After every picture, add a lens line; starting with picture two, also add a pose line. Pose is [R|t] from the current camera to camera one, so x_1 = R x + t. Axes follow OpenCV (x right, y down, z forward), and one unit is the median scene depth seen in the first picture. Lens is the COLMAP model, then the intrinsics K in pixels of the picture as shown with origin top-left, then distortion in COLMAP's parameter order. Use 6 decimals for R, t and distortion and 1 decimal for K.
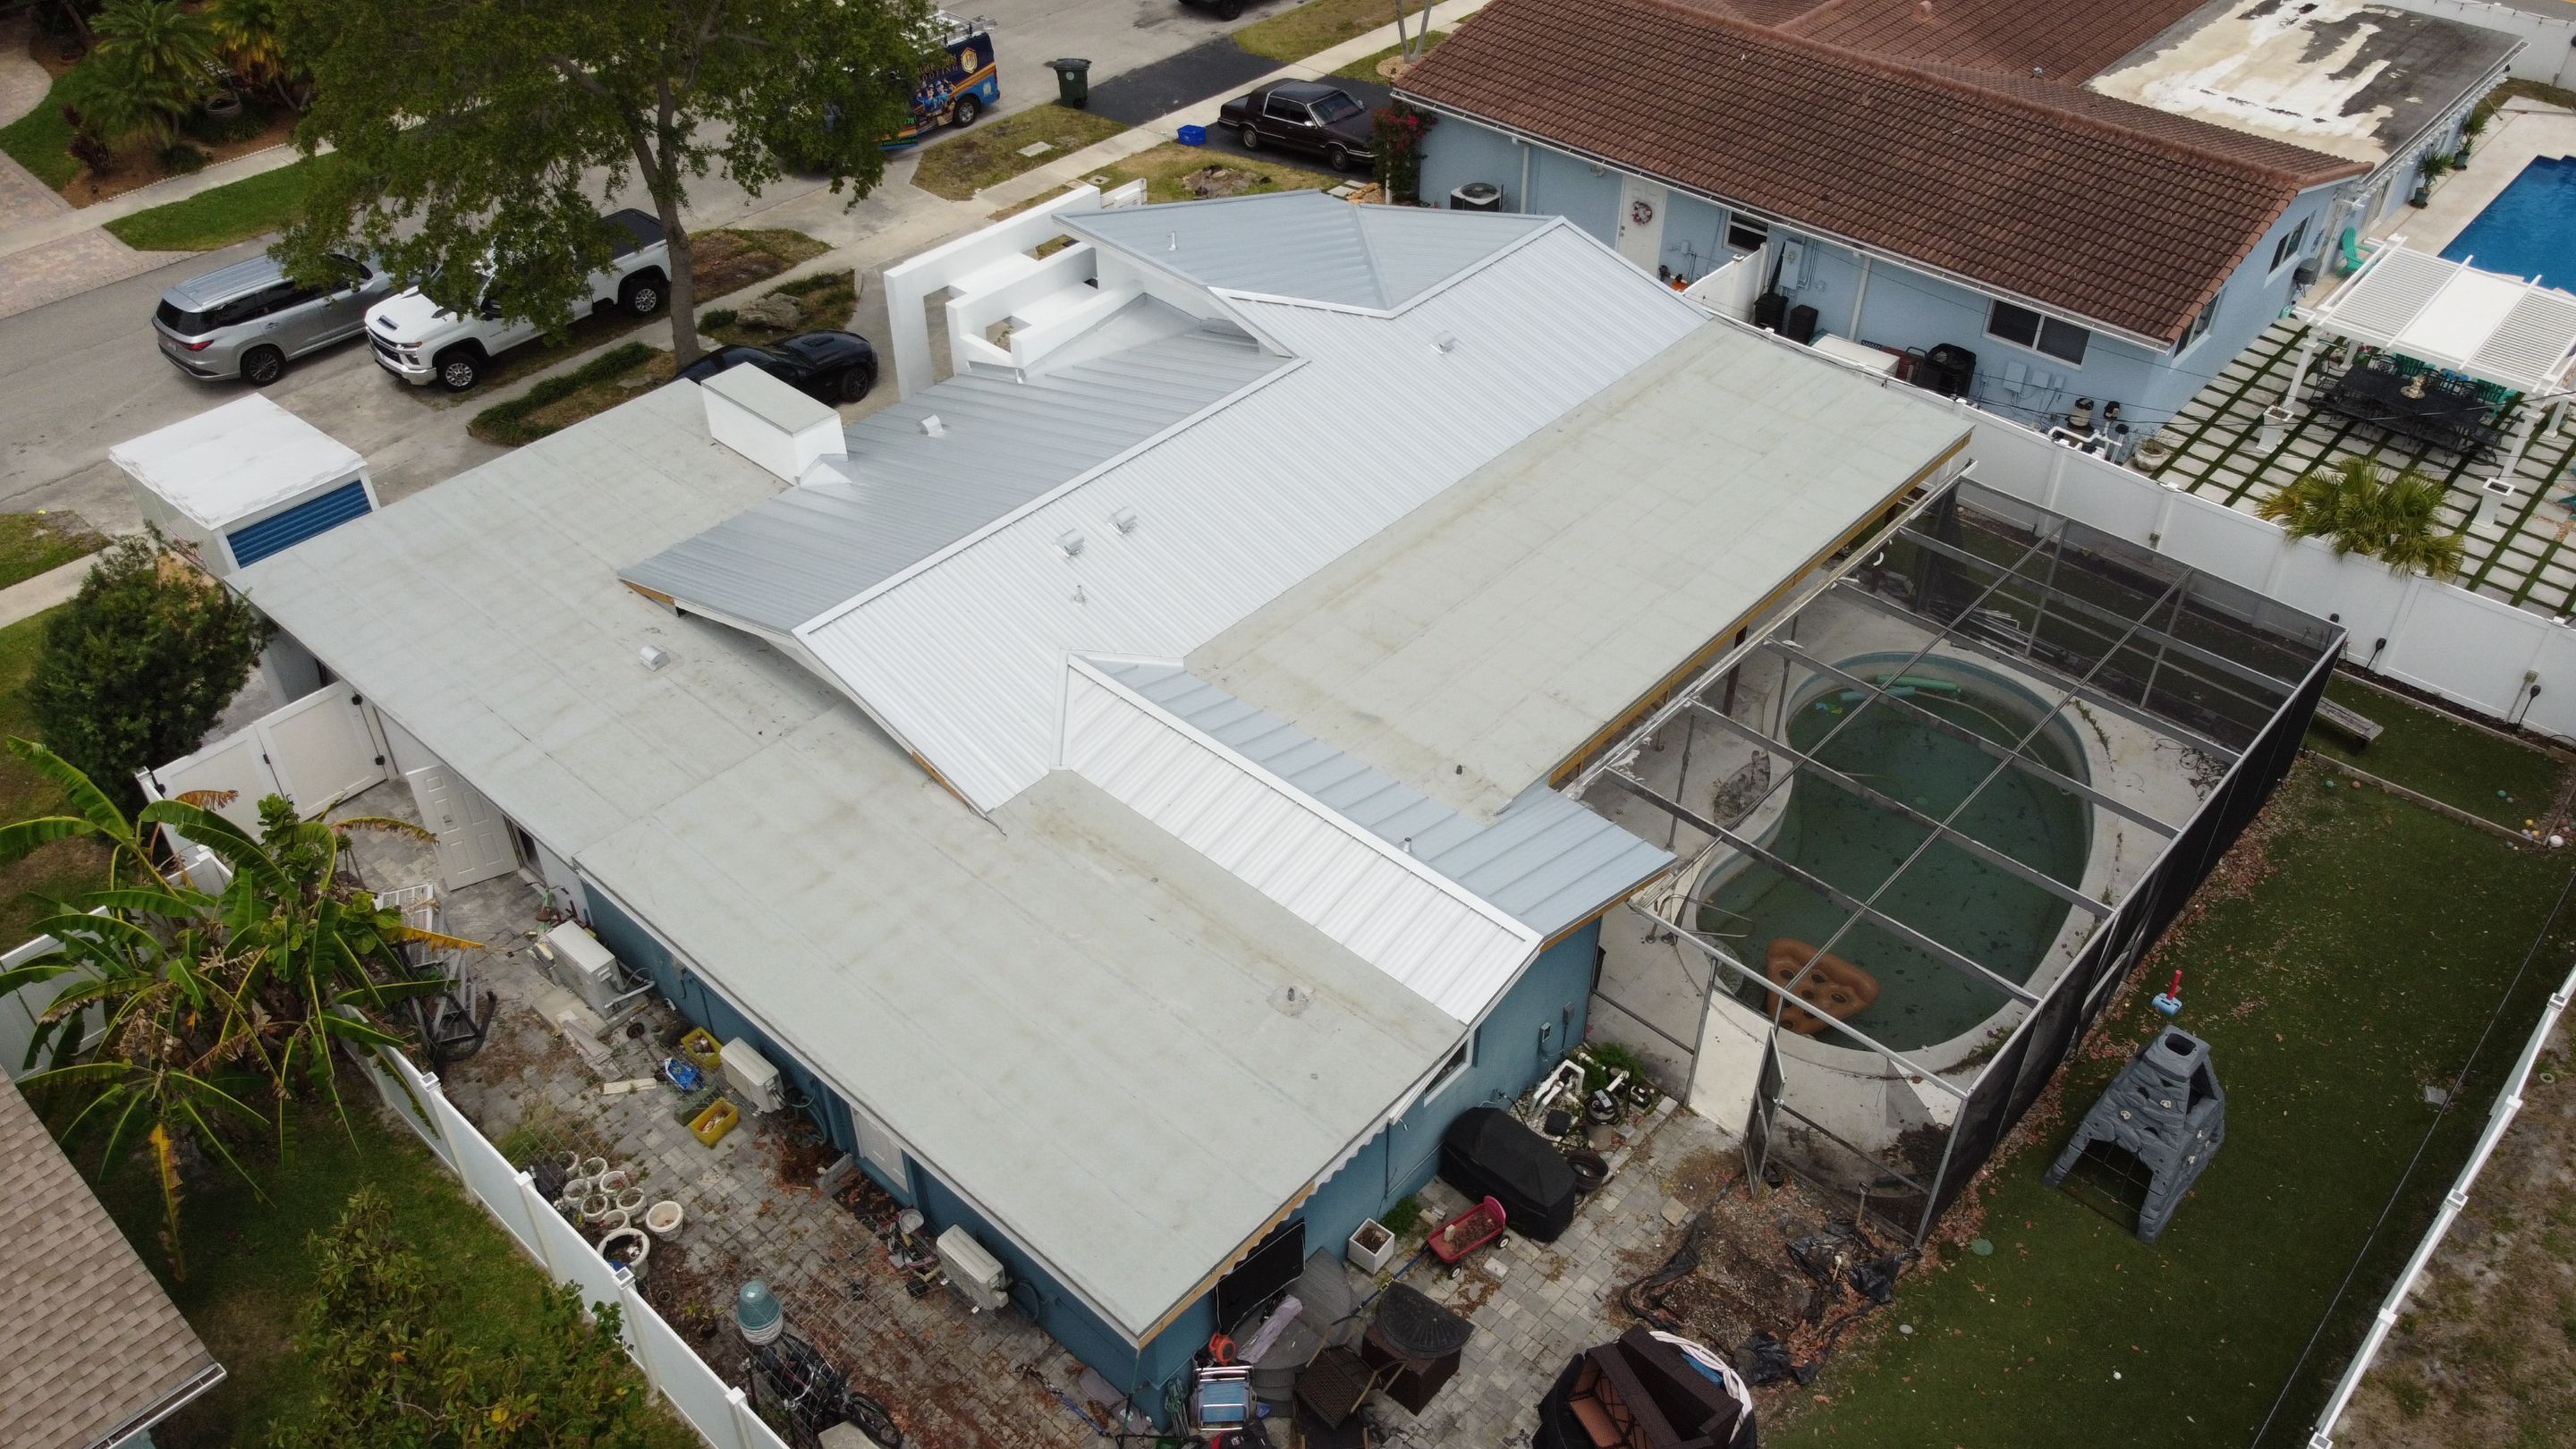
lens RADIAL K [[1951.7, 0, 1285.5], [0, 1951.7, 720.8], [0, 0, 1]] dist [0.006041, -0.003868]
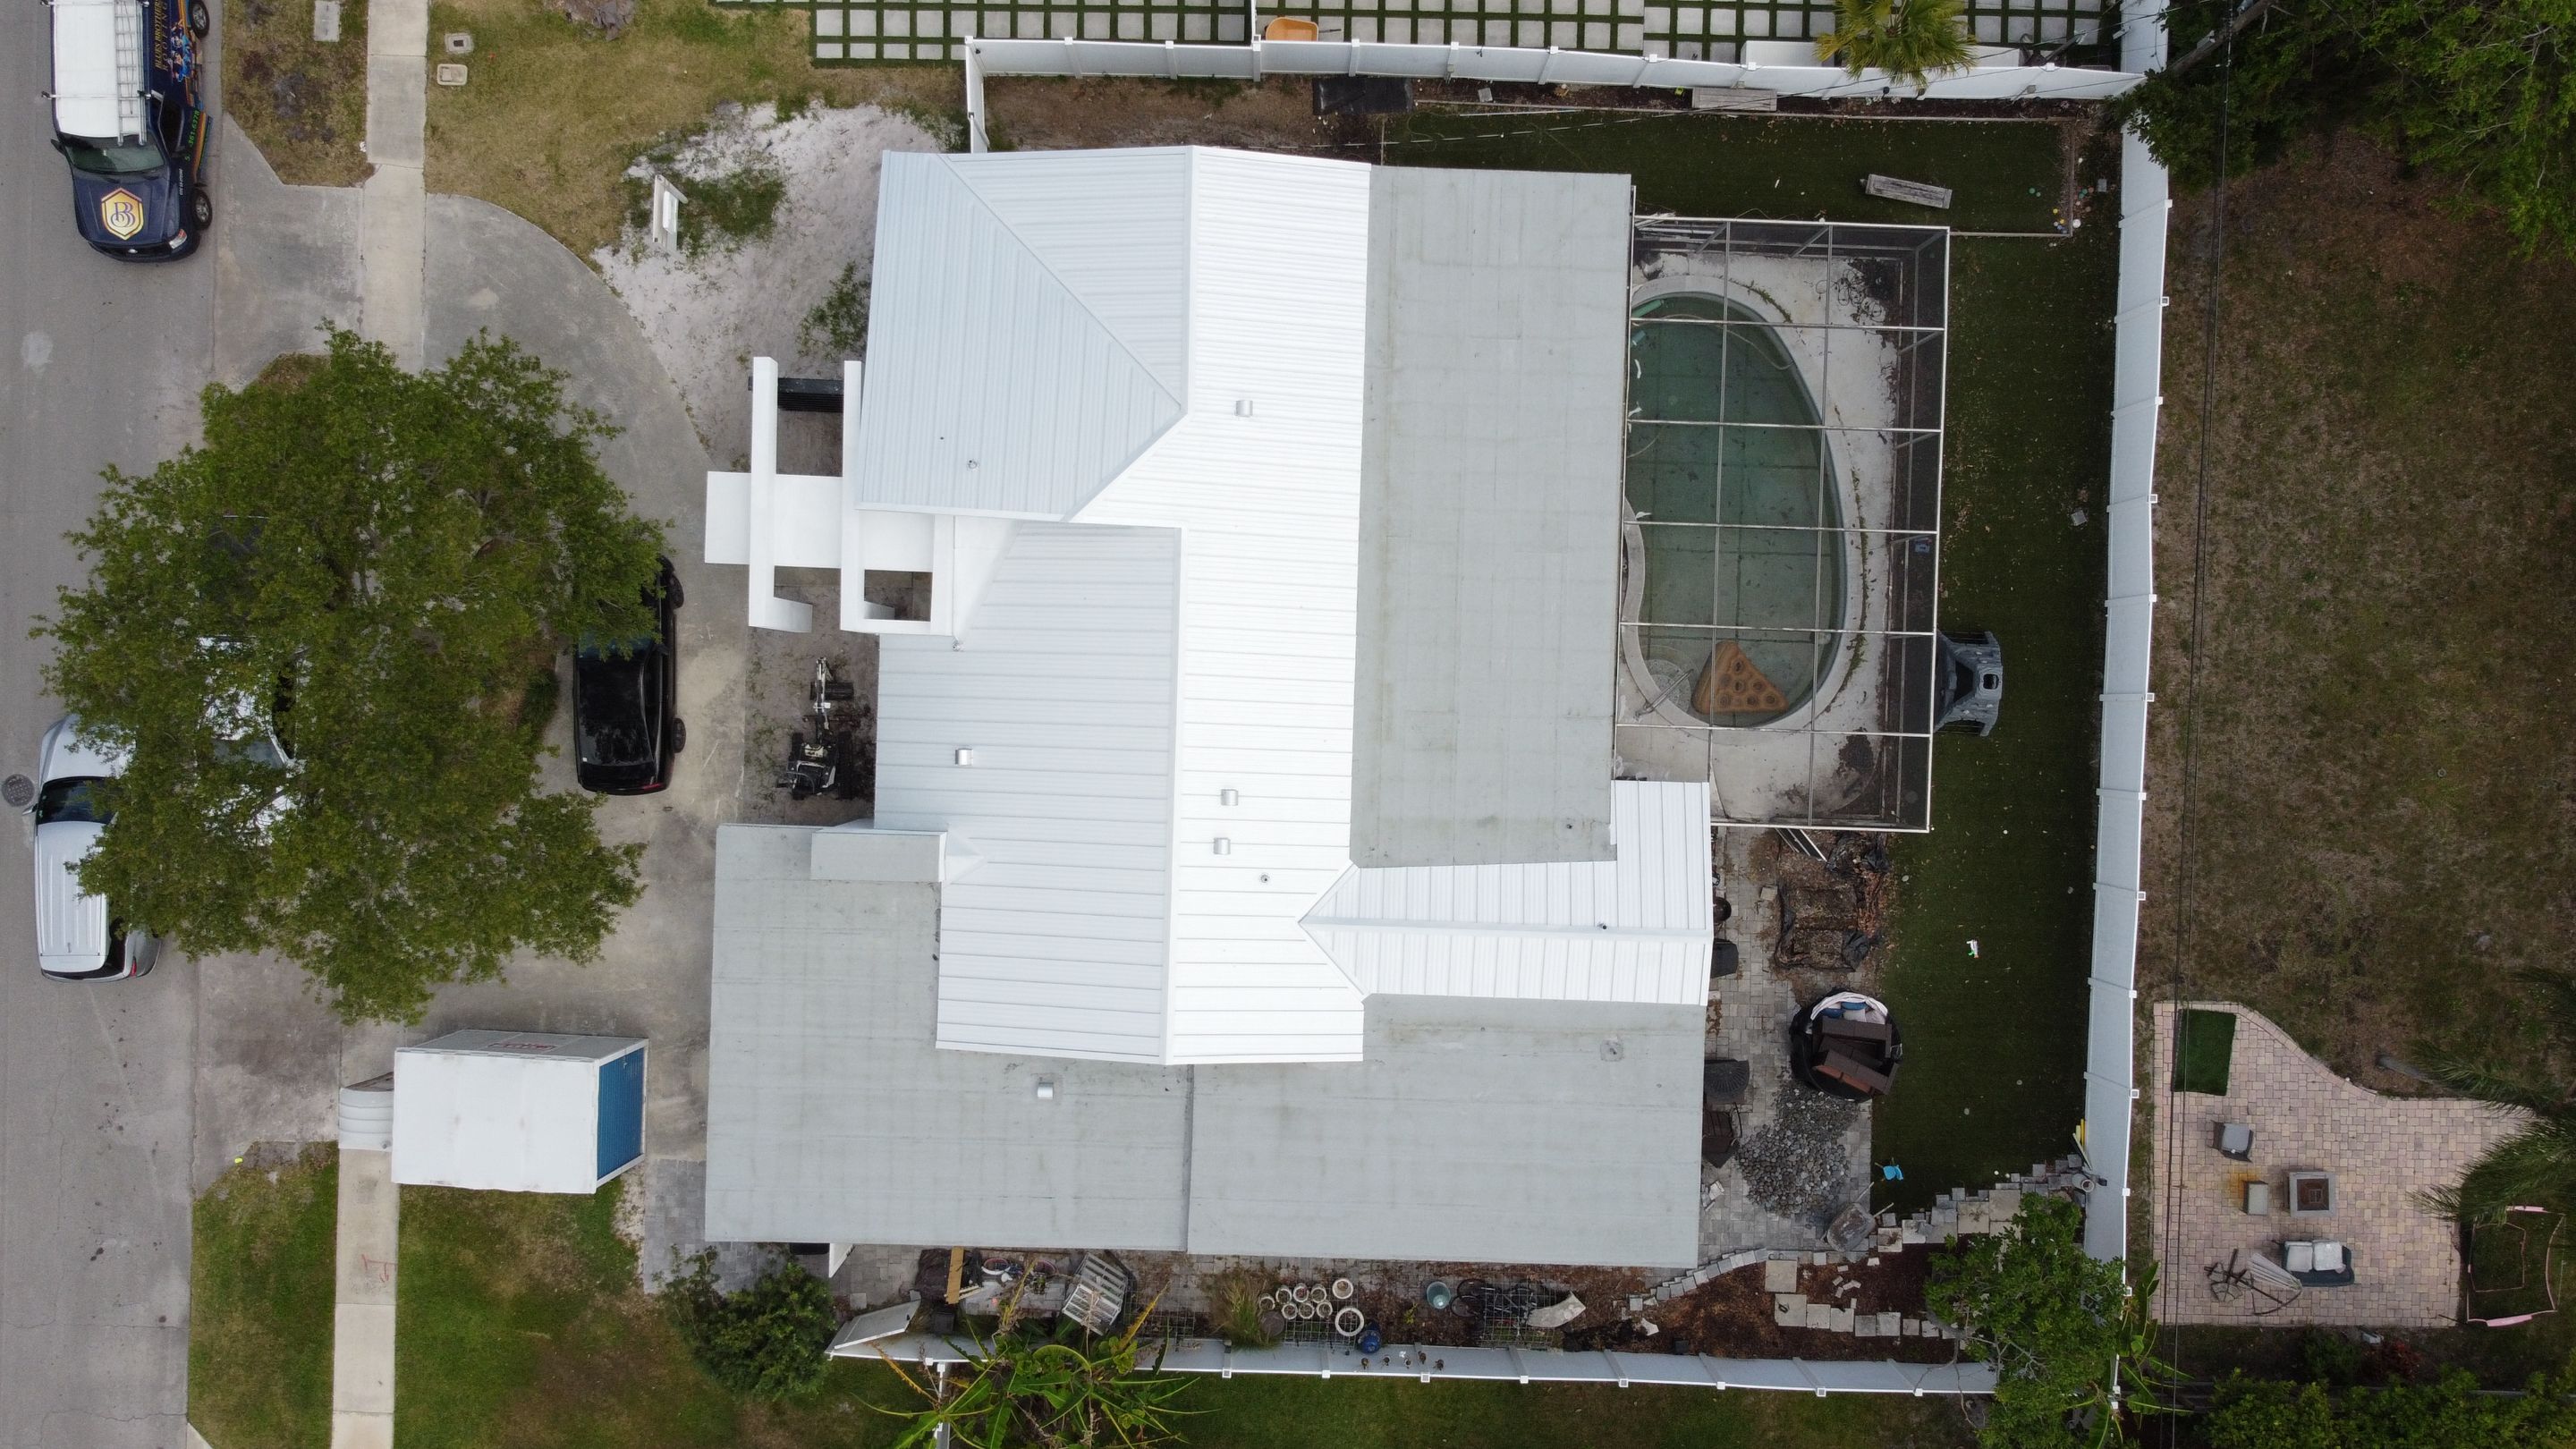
lens RADIAL K [[1951.7, 0, 1289.4], [0, 1951.7, 707.1], [0, 0, 1]] dist [0.006041, -0.003868]
pose [[0.761564, -0.648085, 0.002467, -0.014744], [0.402187, 0.475587, 0.782345, -0.988789], [-0.508199, -0.594814, 0.622841, 0.175370]]
